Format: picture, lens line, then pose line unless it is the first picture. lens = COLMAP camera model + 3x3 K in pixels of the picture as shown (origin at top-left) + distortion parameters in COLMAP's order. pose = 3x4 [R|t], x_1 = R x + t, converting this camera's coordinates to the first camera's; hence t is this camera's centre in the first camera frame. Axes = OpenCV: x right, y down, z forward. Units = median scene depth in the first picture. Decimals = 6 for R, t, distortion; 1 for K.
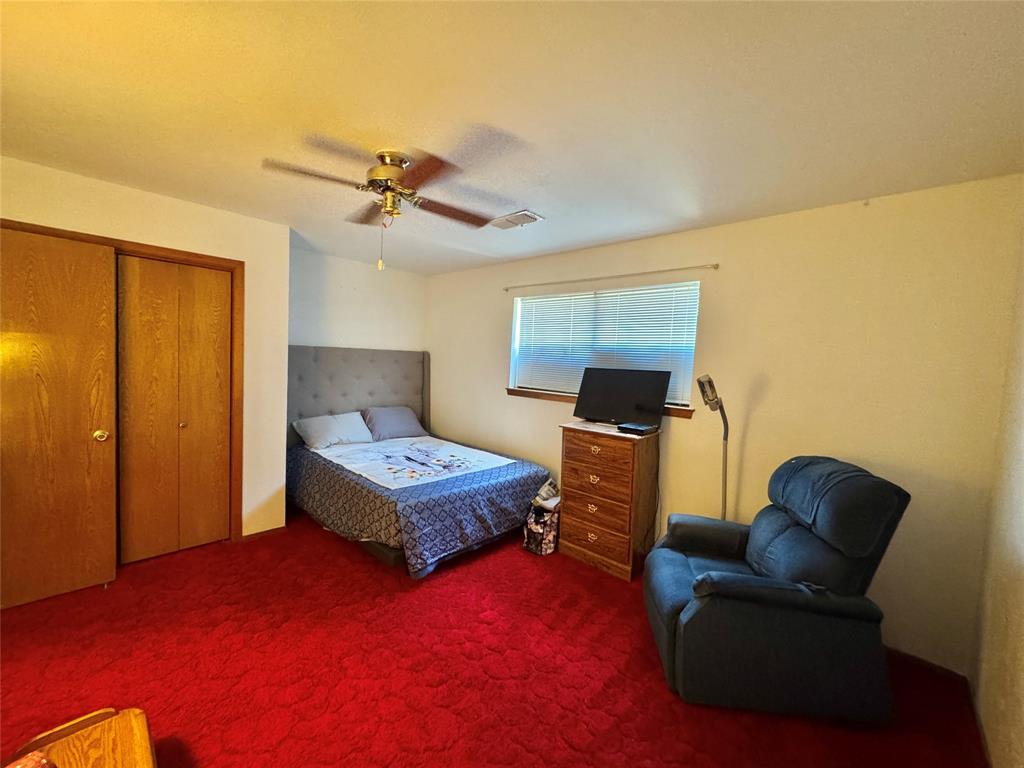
lens RADIAL K [[408.2, 0, 513.5], [0, 408.2, 384.2], [0, 0, 1]] dist [-0.000624, 0.000286]
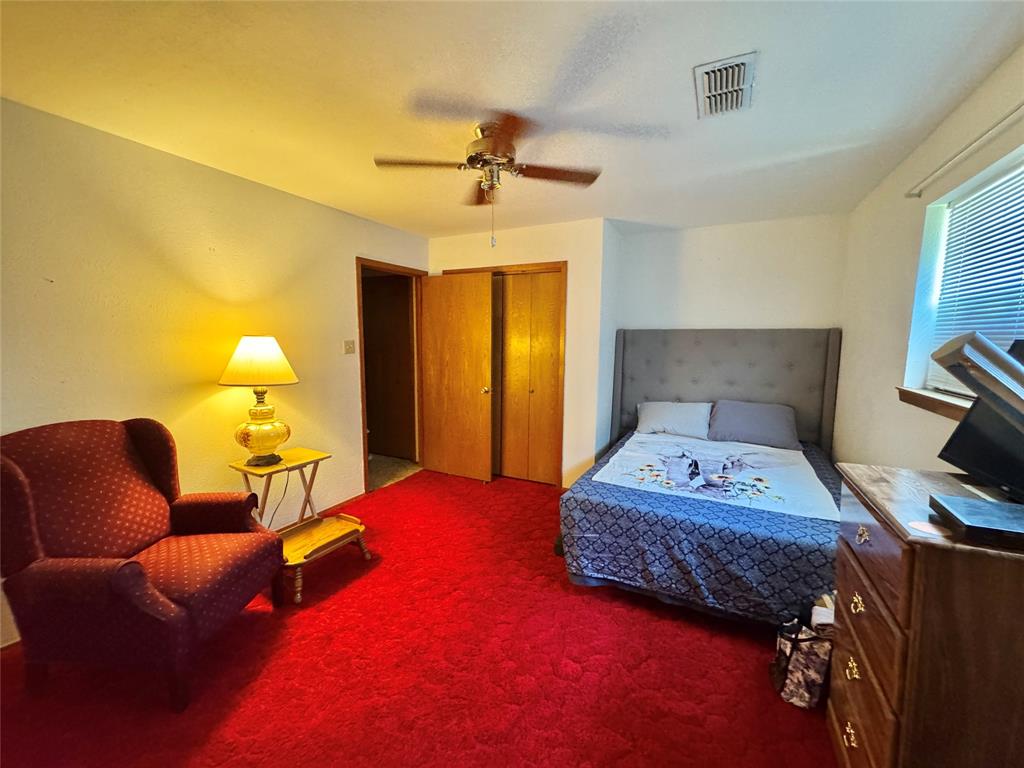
lens RADIAL K [[408.2, 0, 513.5], [0, 408.2, 384.2], [0, 0, 1]] dist [-0.000624, 0.000286]
pose [[0.280572, 0.067531, -0.957454, 0.459701], [-0.053933, 0.997055, 0.054520, 0.004621], [0.958316, 0.036342, 0.283388, 0.510744]]
